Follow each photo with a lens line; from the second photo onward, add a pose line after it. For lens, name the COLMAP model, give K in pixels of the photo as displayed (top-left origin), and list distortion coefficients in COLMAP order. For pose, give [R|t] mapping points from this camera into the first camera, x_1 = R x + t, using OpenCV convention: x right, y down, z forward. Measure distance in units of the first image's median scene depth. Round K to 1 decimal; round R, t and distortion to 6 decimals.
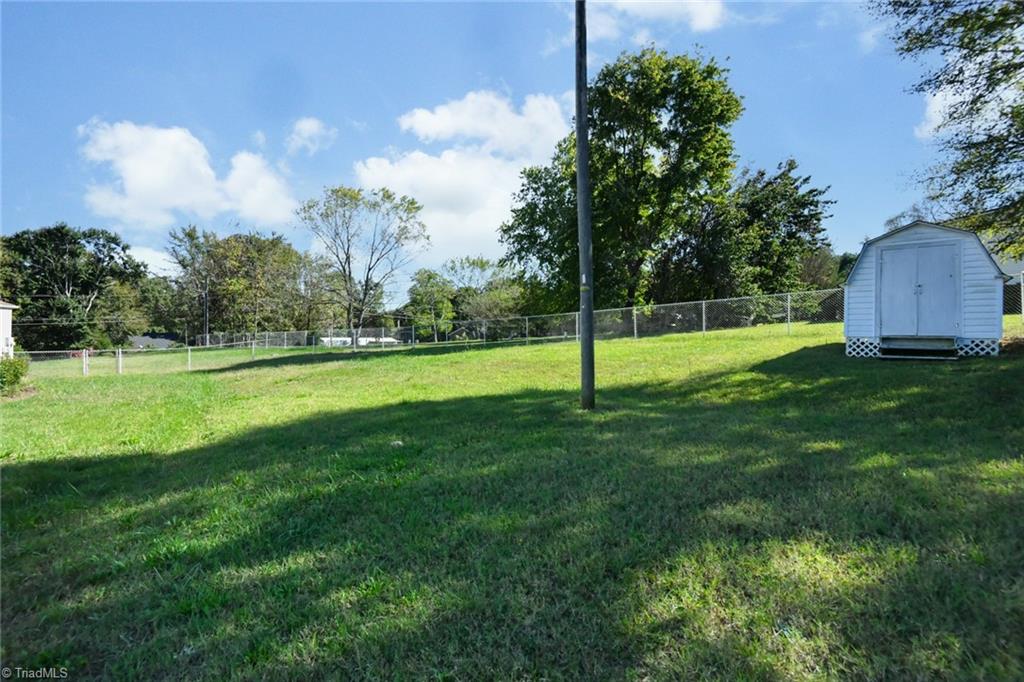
lens RADIAL K [[475.0, 0, 508.3], [0, 475.0, 328.4], [0, 0, 1]] dist [0.006068, -0.001594]
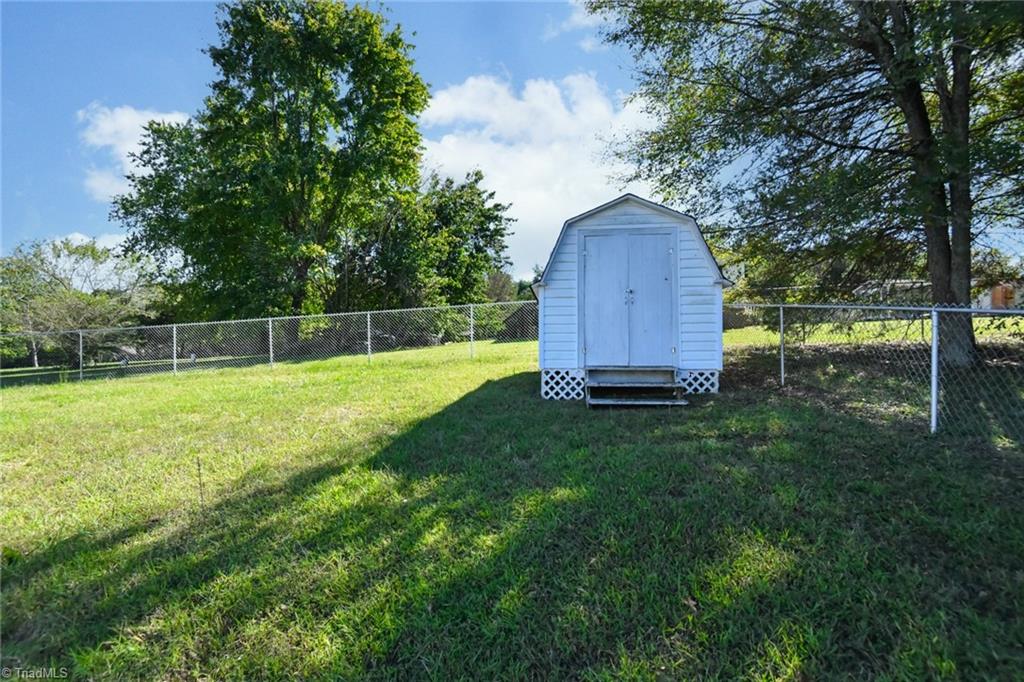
lens RADIAL K [[475.0, 0, 515.6], [0, 475.0, 341.5], [0, 0, 1]] dist [0.006068, -0.001594]
pose [[0.822090, -0.001818, 0.569354, 0.119700], [0.005137, 0.999978, -0.004224, -0.005751], [-0.569334, 0.006397, 0.822082, 0.186669]]
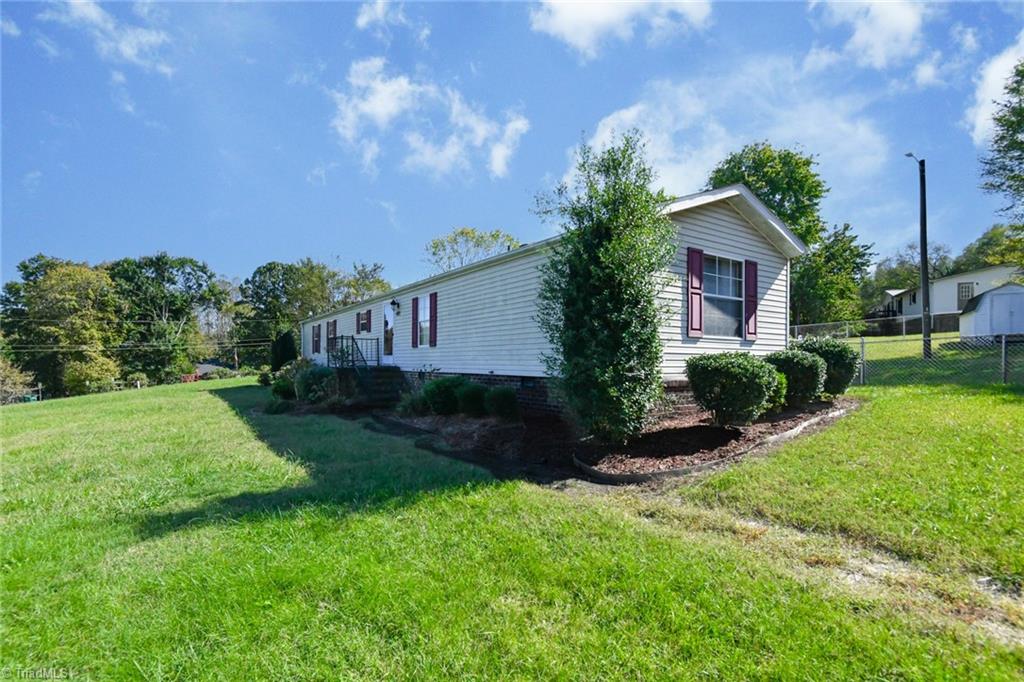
lens RADIAL K [[475.0, 0, 527.7], [0, 475.0, 365.7], [0, 0, 1]] dist [0.006068, -0.001594]
pose [[0.992790, -0.010768, 0.119378, -0.550230], [0.008431, 0.999763, 0.020060, 0.032720], [-0.119566, -0.018908, 0.992646, -0.312481]]
